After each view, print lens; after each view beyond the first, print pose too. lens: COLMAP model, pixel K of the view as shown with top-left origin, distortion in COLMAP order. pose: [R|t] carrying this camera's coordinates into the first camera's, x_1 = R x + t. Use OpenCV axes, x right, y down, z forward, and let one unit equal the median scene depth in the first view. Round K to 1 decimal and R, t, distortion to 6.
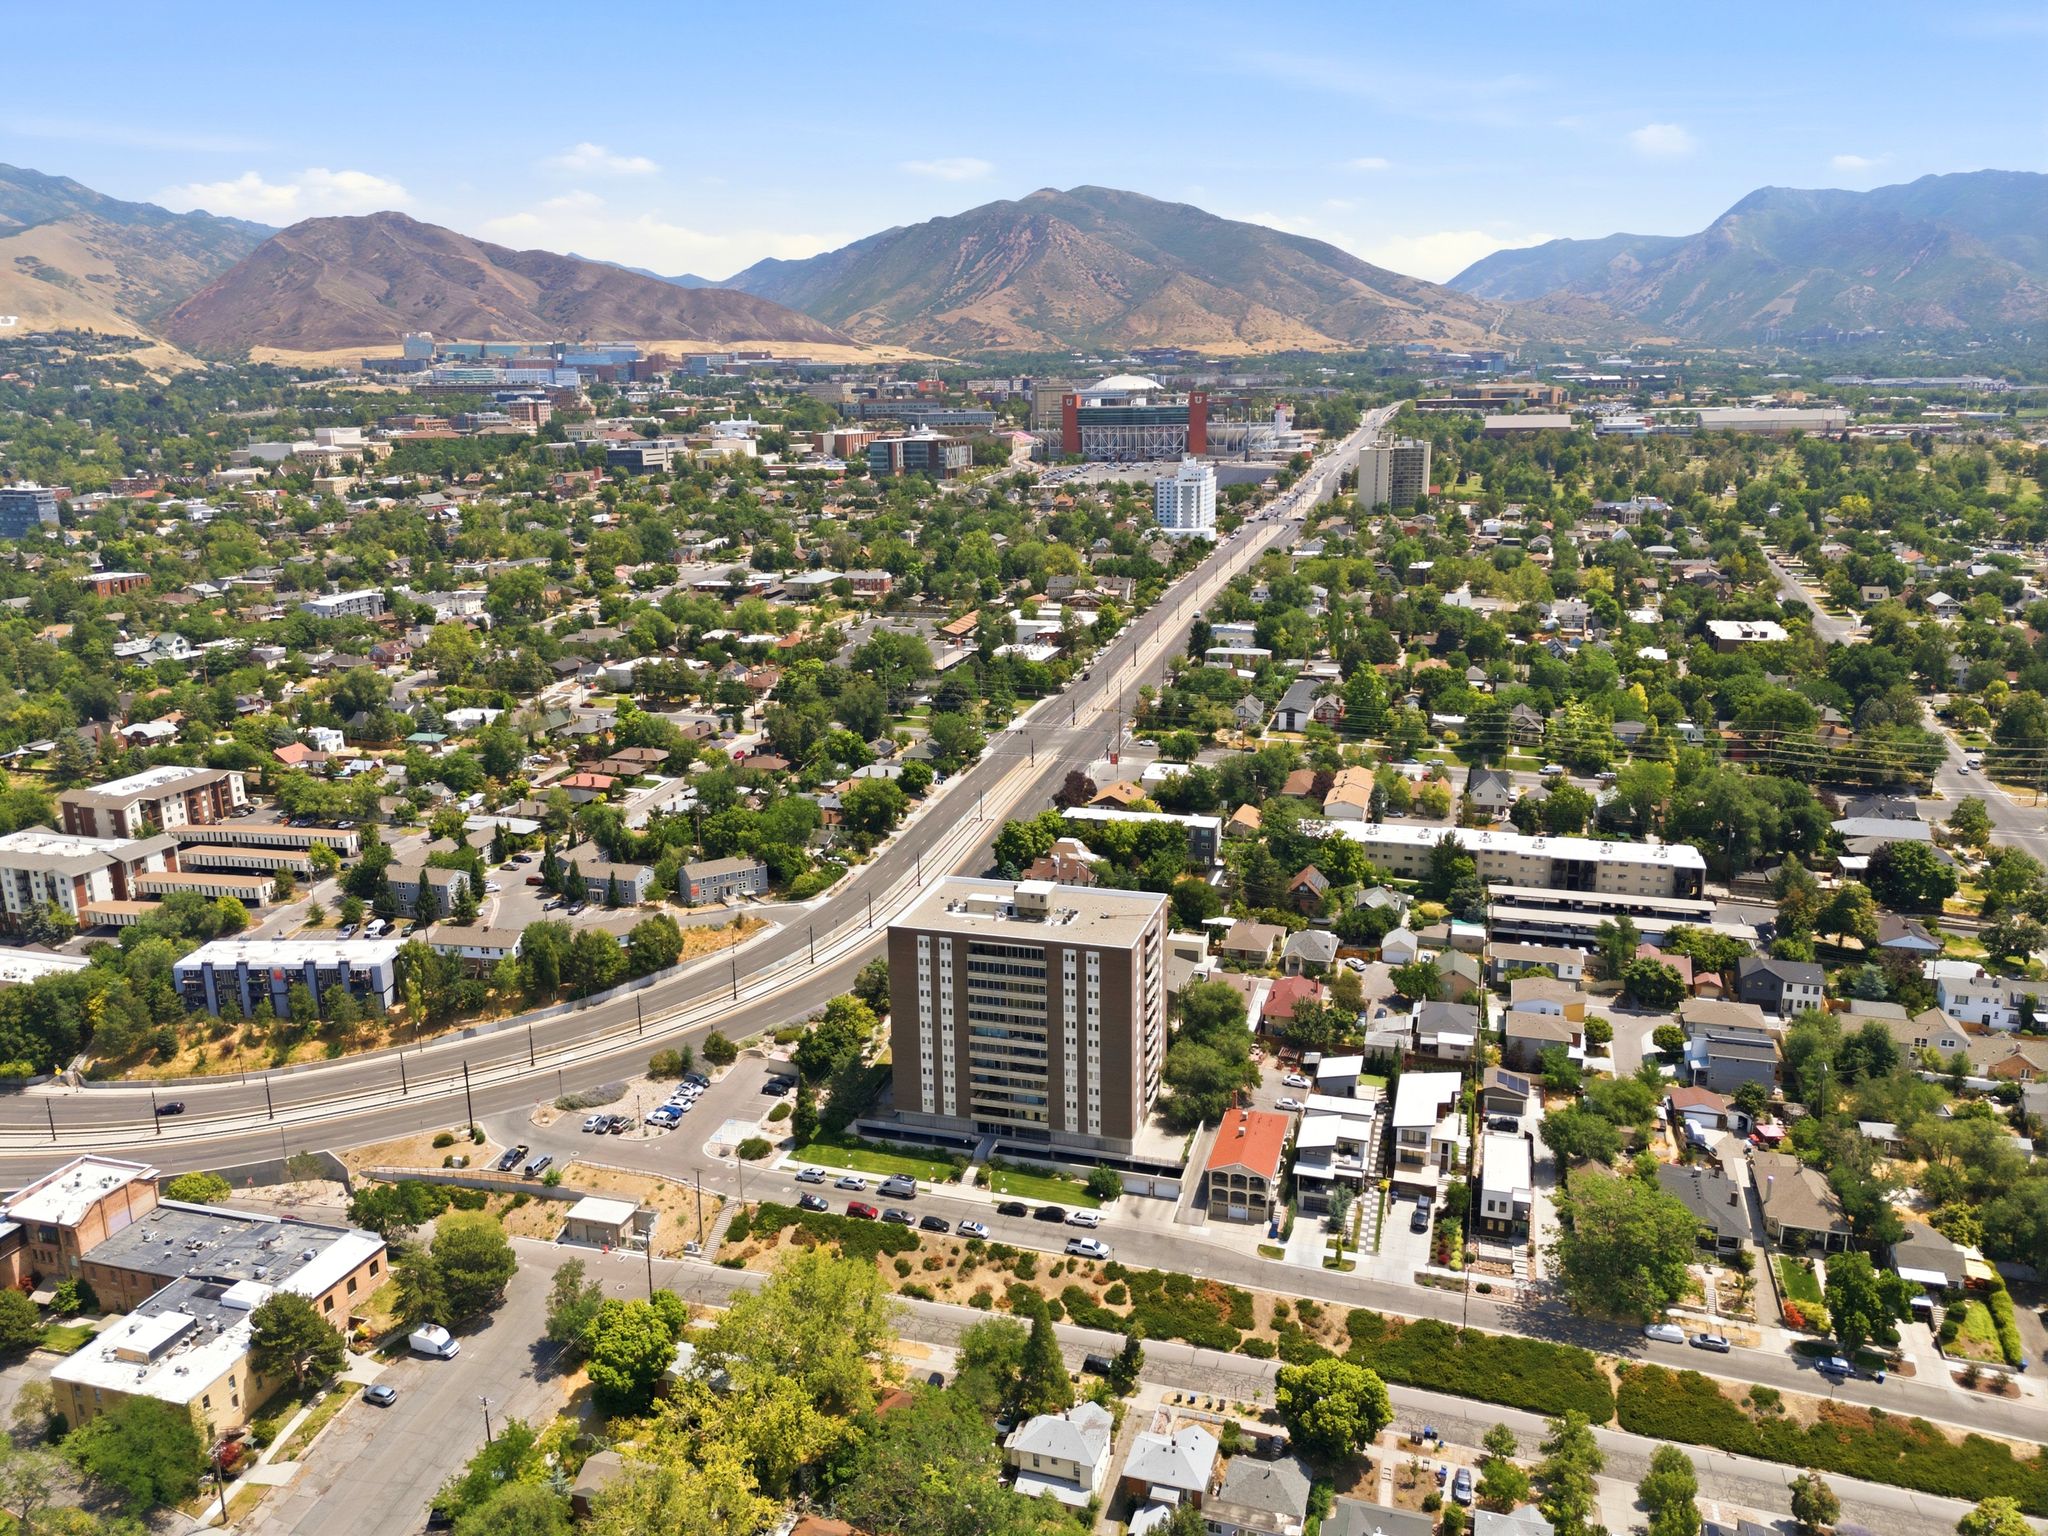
lens RADIAL K [[1525.8, 0, 1024.0], [0, 1525.8, 768.0], [0, 0, 1]] dist [0.020537, -0.006674]
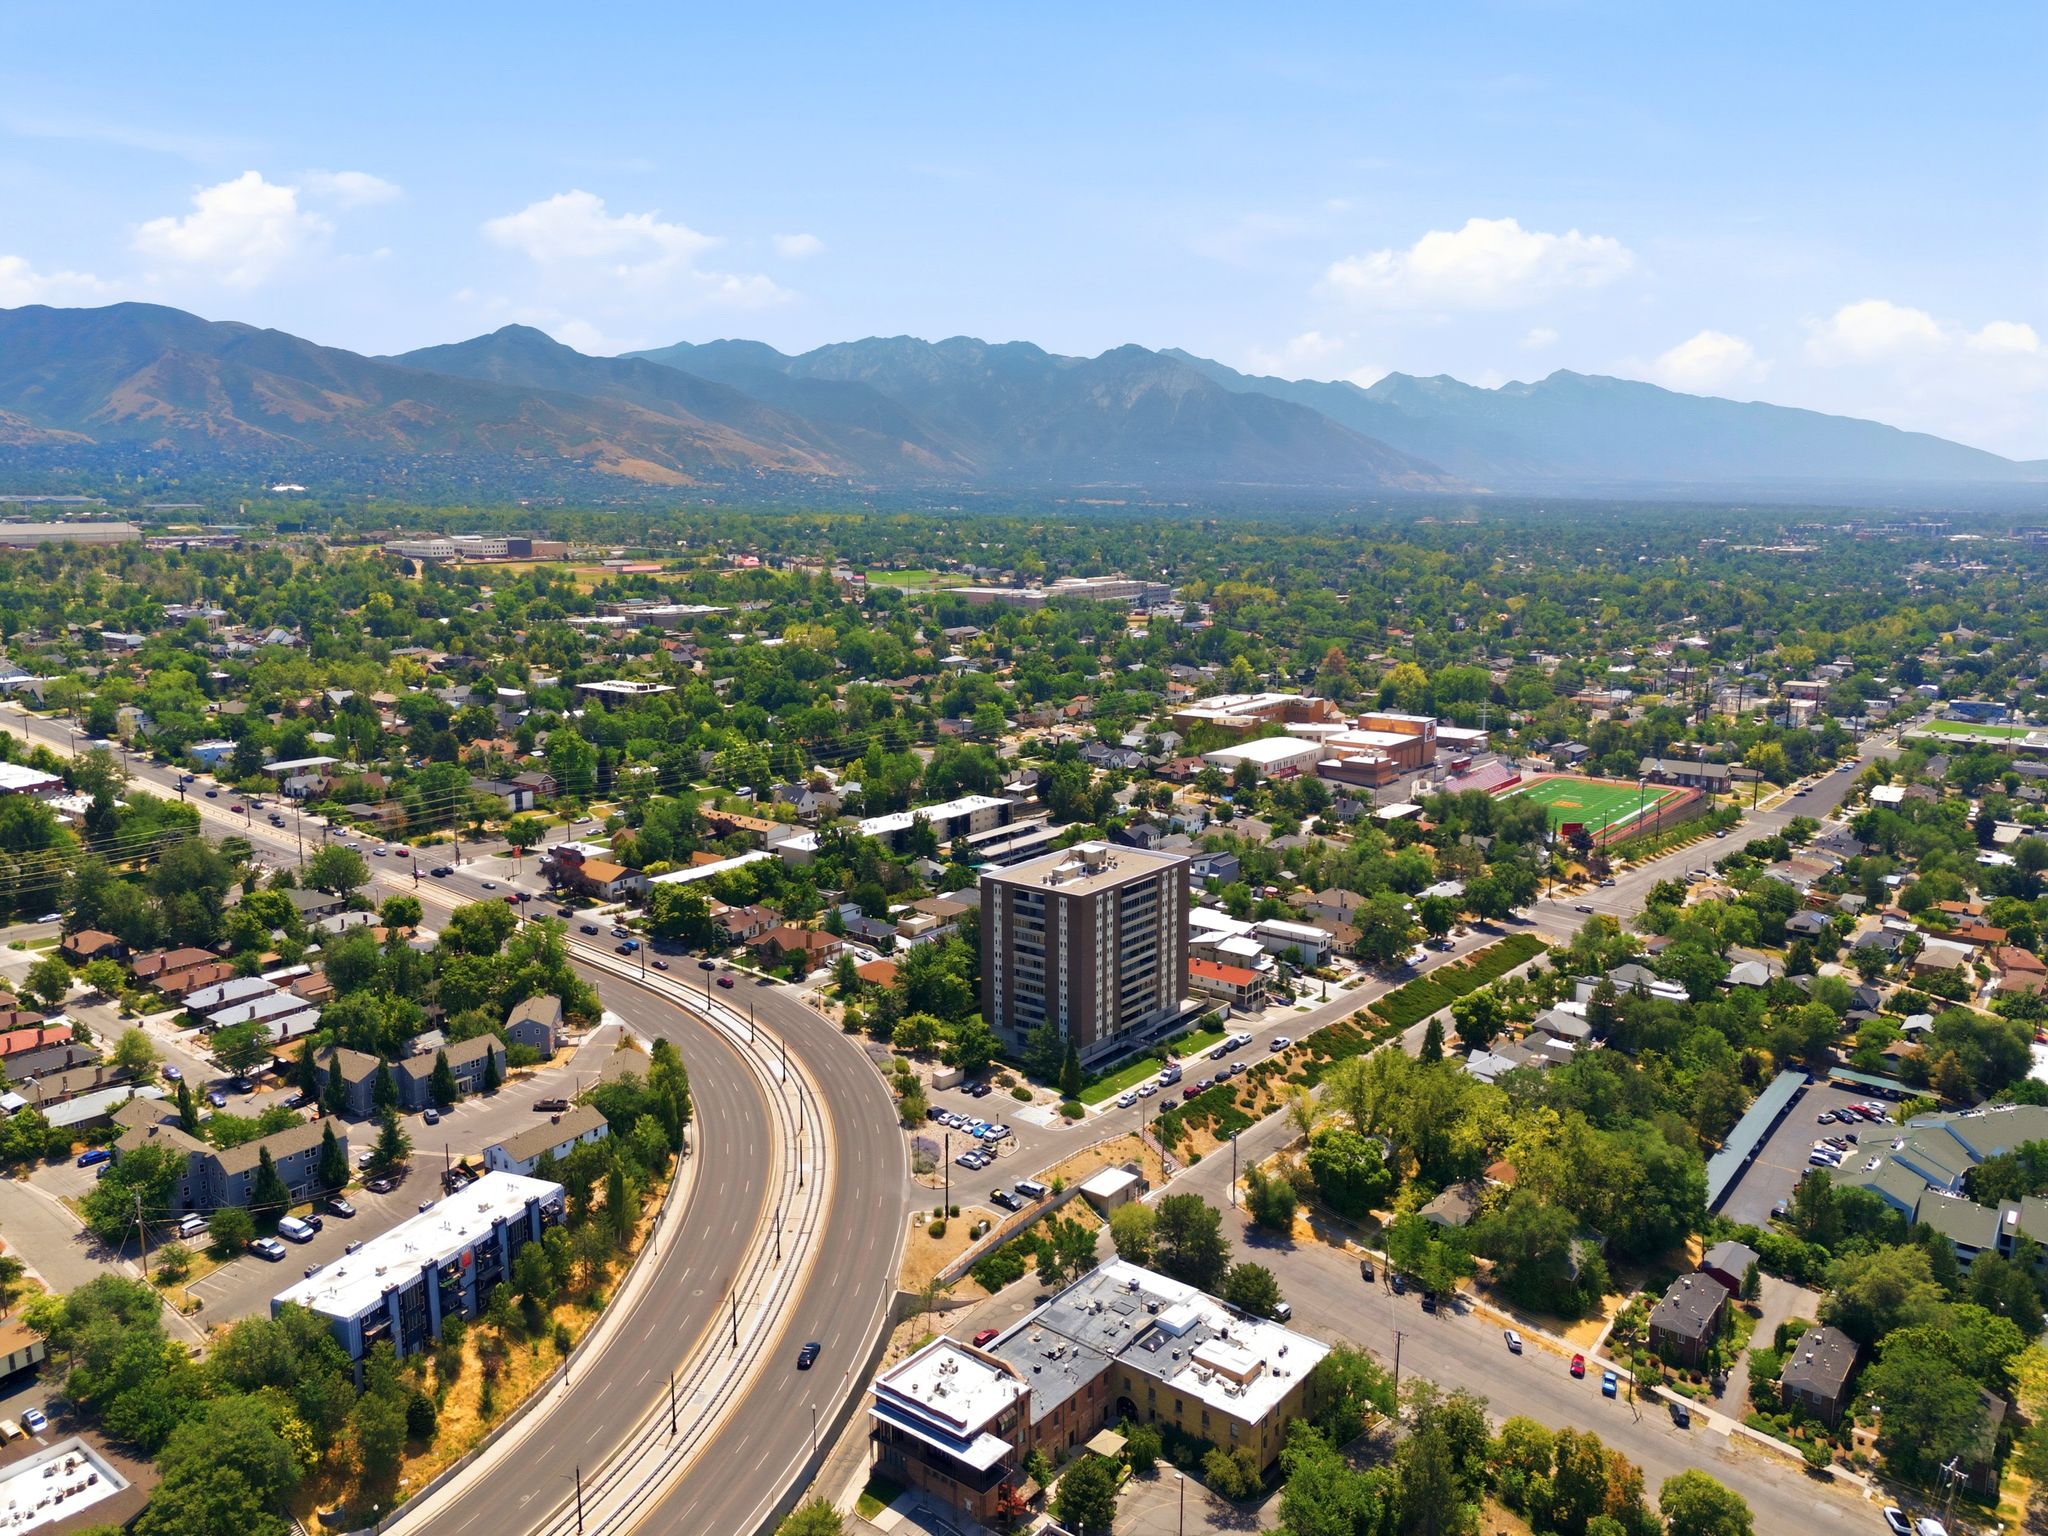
lens RADIAL K [[1525.8, 0, 1024.0], [0, 1525.8, 768.0], [0, 0, 1]] dist [0.020537, -0.006674]
pose [[0.357333, -0.151651, 0.921583, -1.245175], [0.222811, 0.972082, 0.073569, -0.101945], [-0.907011, 0.179050, 0.381147, 0.546995]]
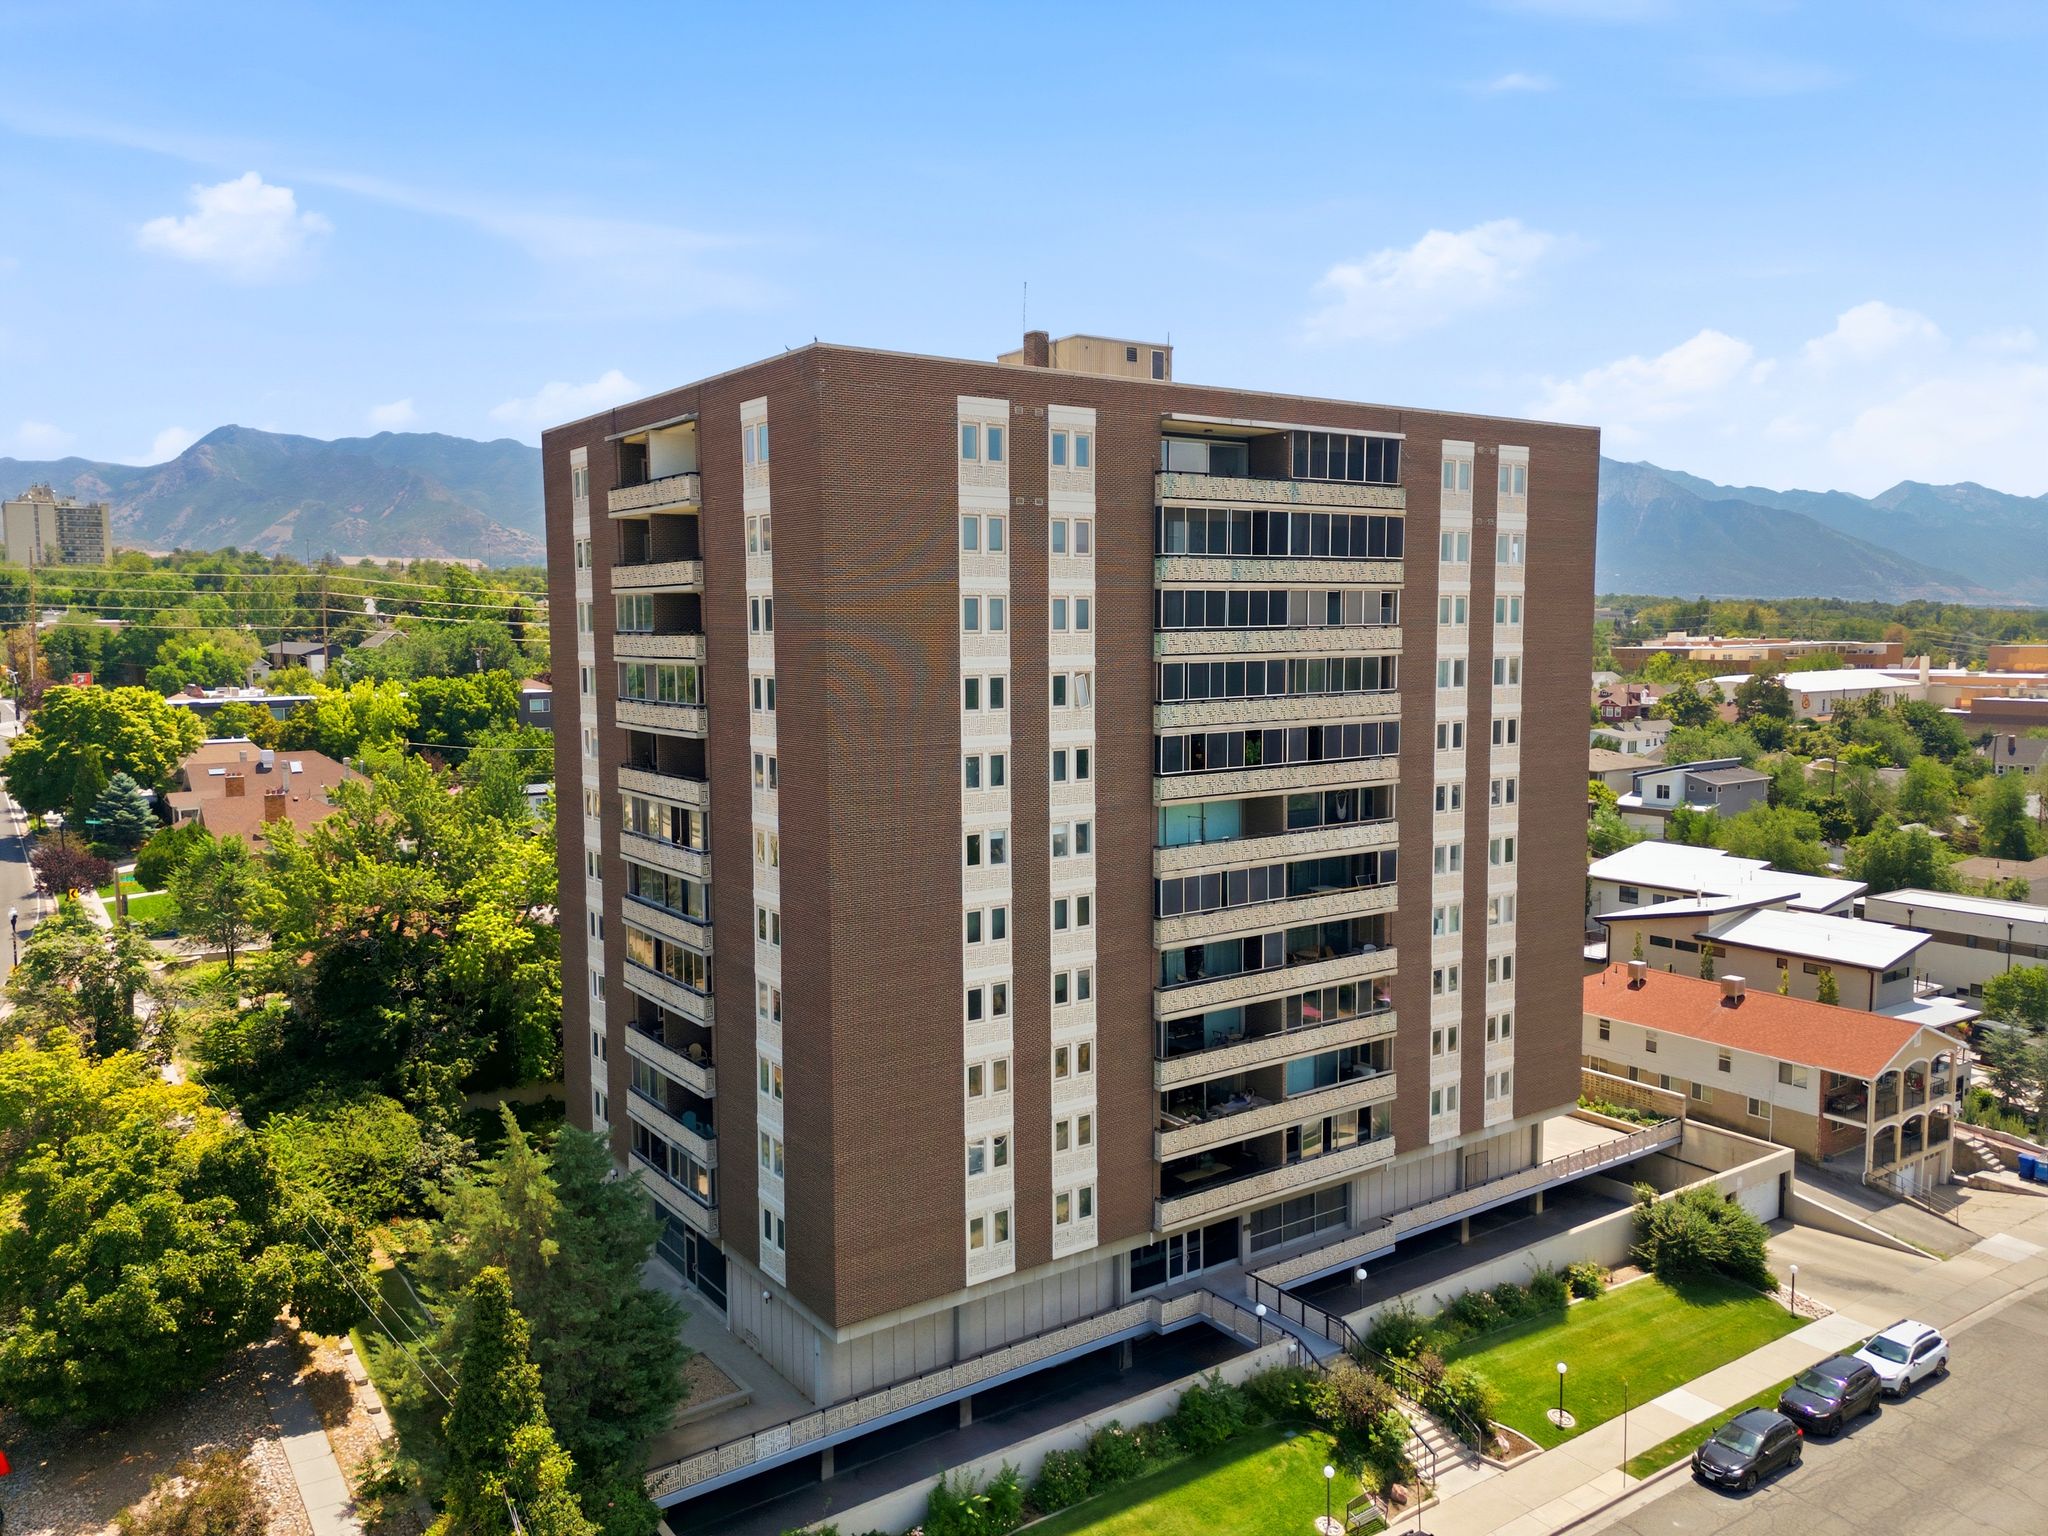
lens RADIAL K [[1525.8, 0, 1024.0], [0, 1525.8, 768.0], [0, 0, 1]] dist [0.020537, -0.006674]
pose [[0.604304, -0.060064, 0.794486, -0.232951], [0.190220, 0.979196, -0.070657, 0.174948], [-0.773713, 0.193826, 0.603158, 0.872298]]
